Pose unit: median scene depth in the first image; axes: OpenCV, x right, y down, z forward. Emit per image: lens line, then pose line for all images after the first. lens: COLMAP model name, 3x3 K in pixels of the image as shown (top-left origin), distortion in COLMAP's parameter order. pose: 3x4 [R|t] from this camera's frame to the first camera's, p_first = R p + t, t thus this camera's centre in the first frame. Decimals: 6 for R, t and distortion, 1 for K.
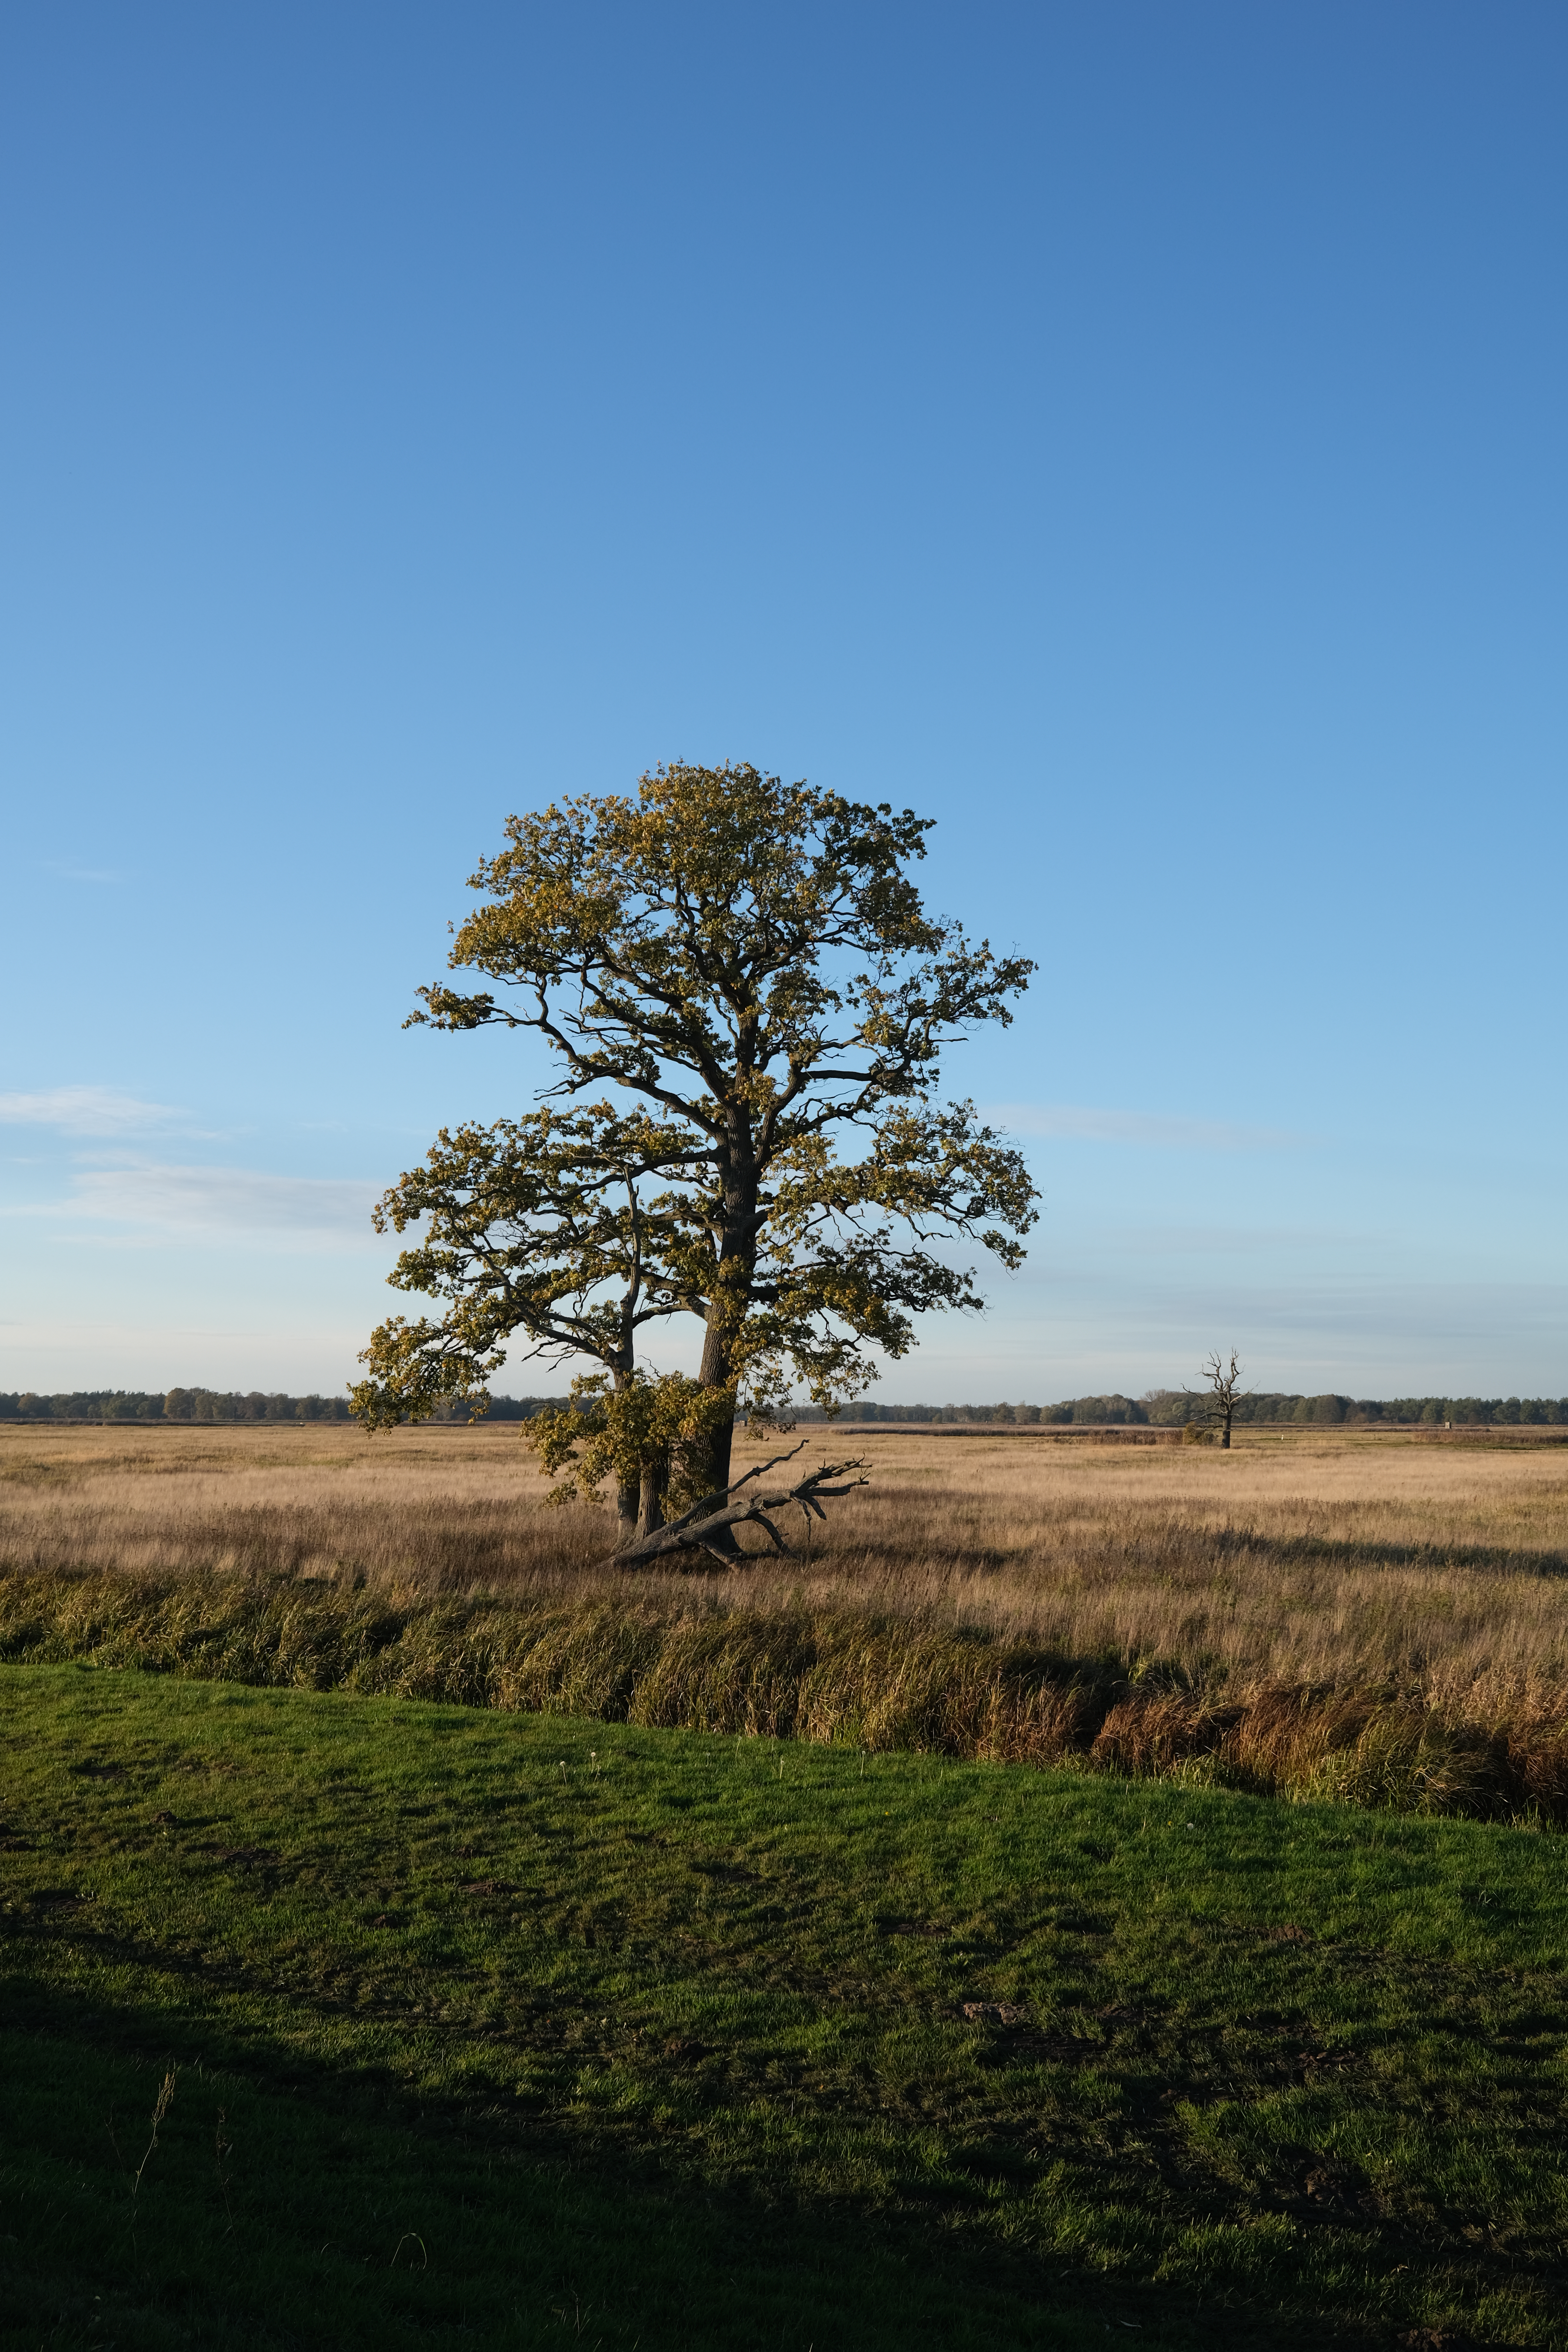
lens RADIAL K [[2363.0, 0, 784.0], [0, 2363.0, 1176.0], [0, 0, 1]] dist [-0.065428, 0.148815]
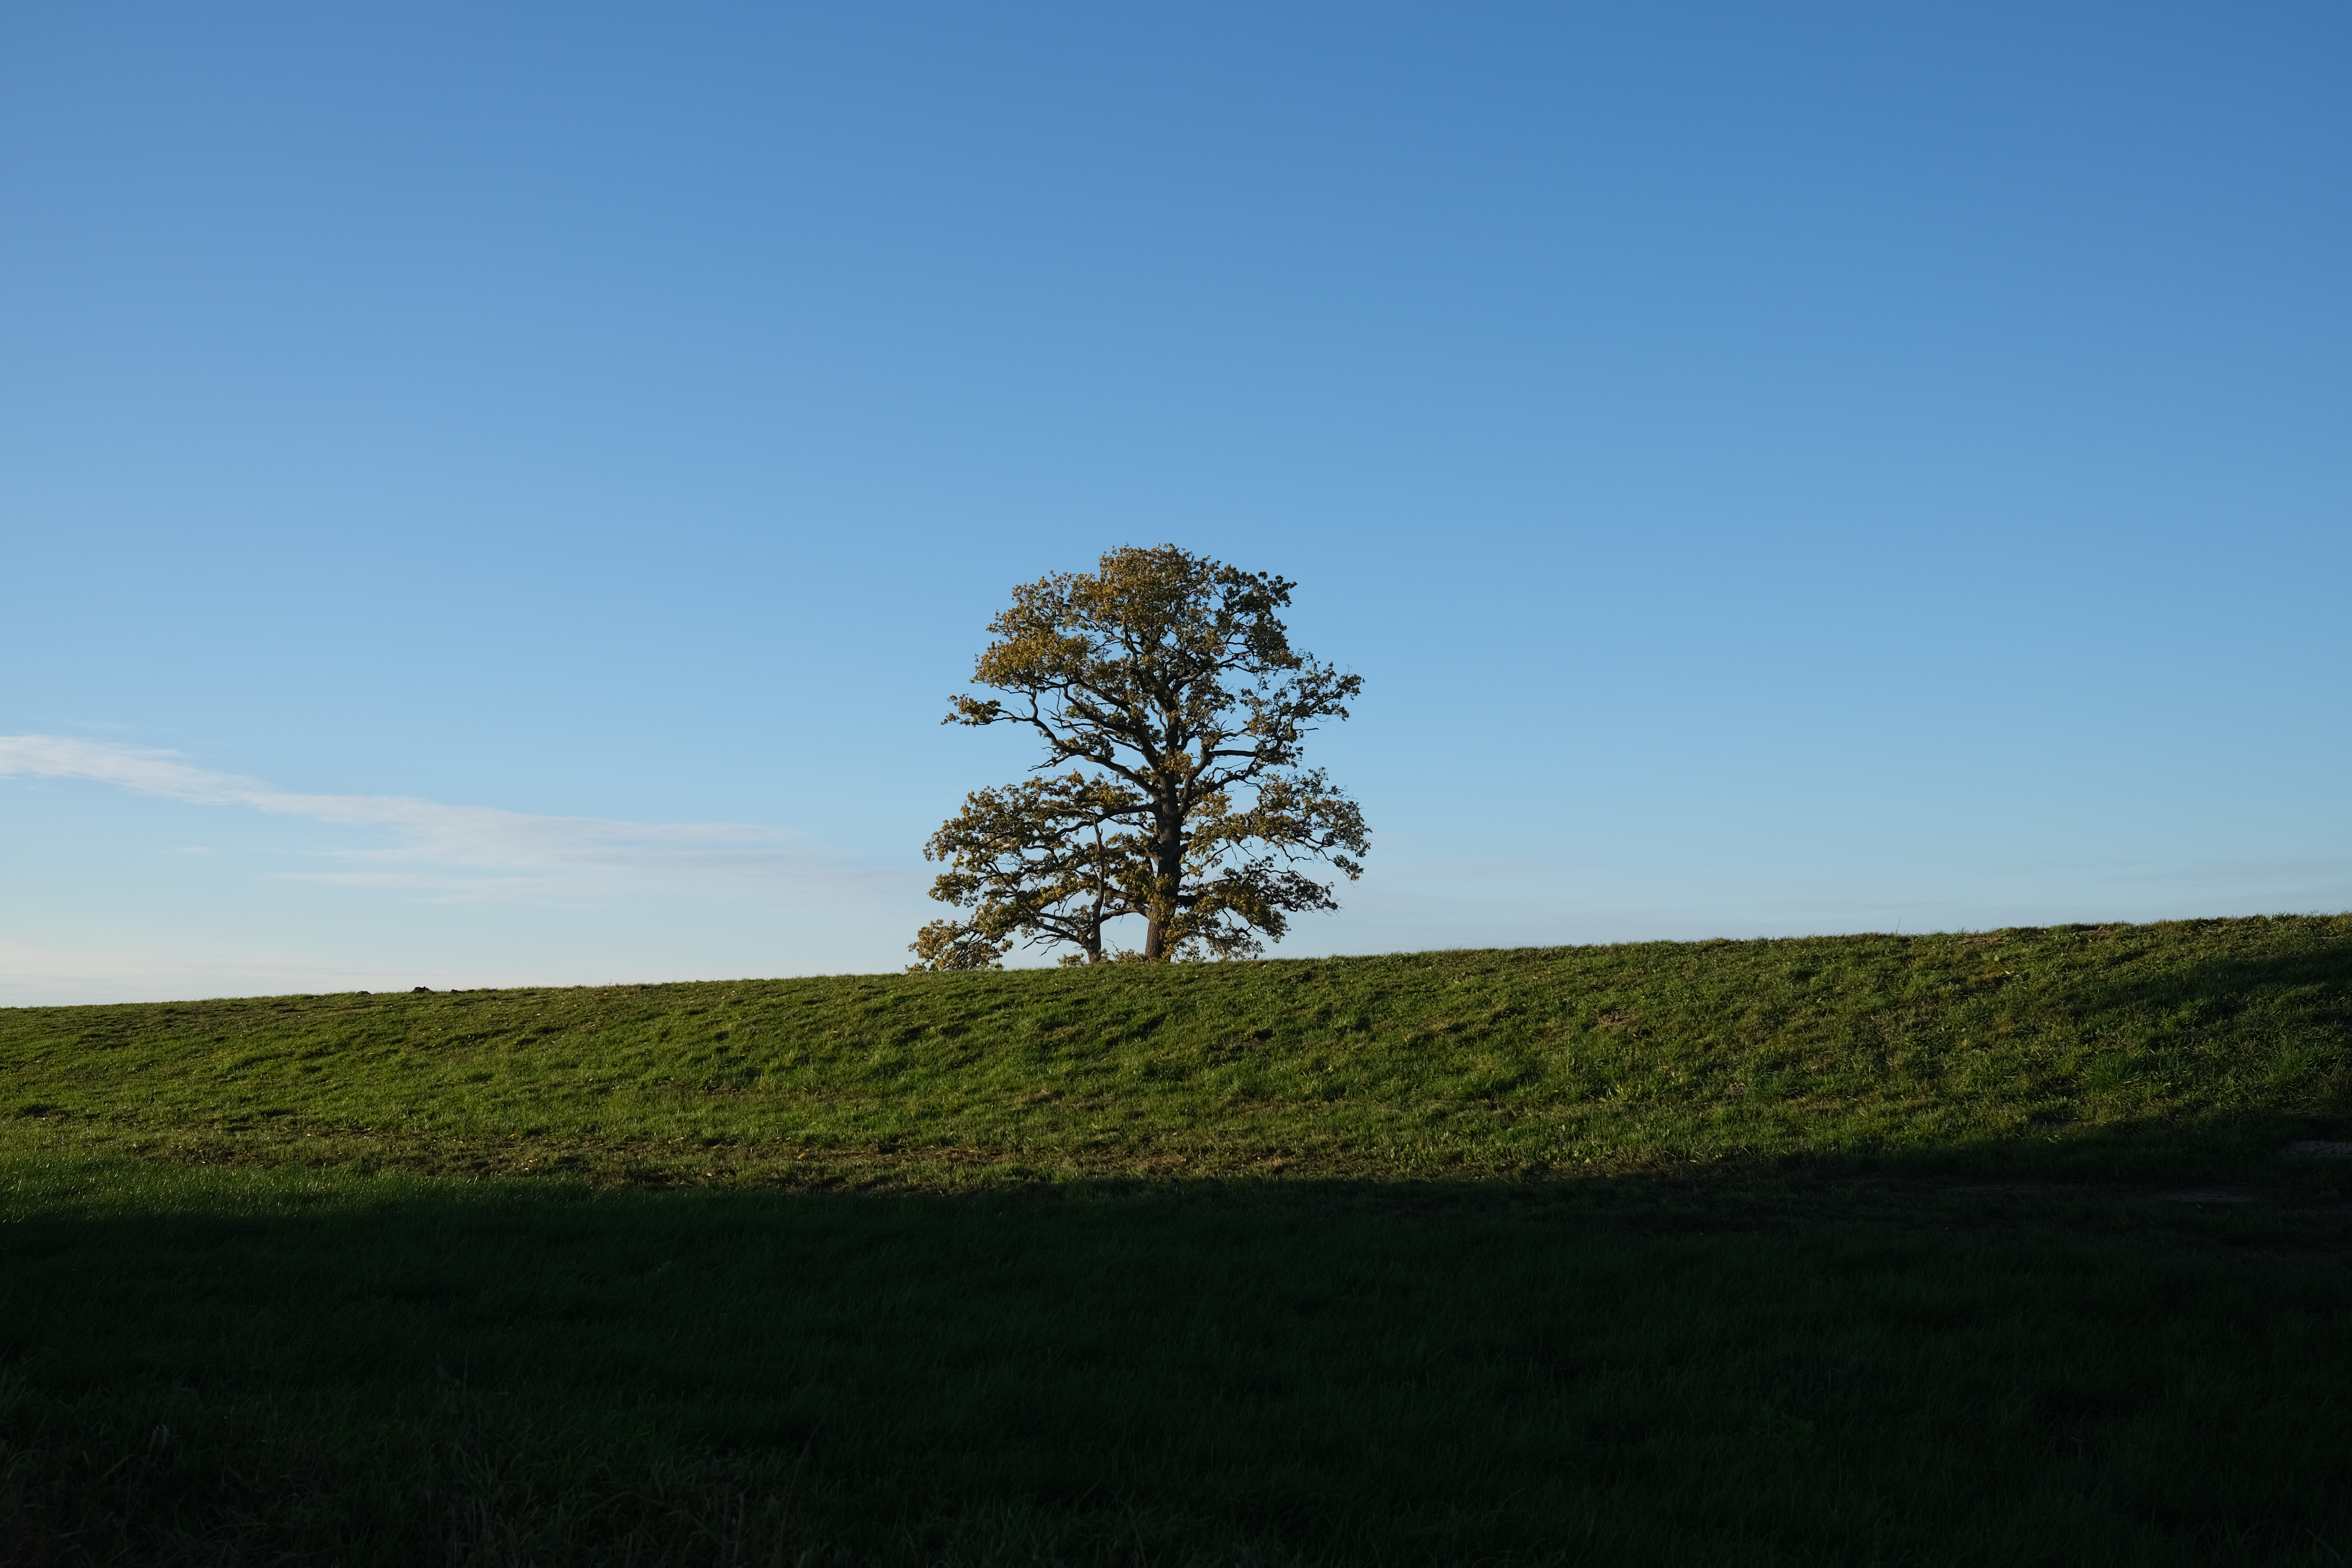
lens RADIAL K [[2363.0, 0, 1179.4], [0, 2363.0, 815.0], [0, 0, 1]] dist [-0.065428, 0.148815]
pose [[0.999874, -0.013737, -0.007899, -0.000437], [0.013723, 0.999904, -0.001852, -0.000939], [0.007924, 0.001743, 0.999967, -0.489072]]
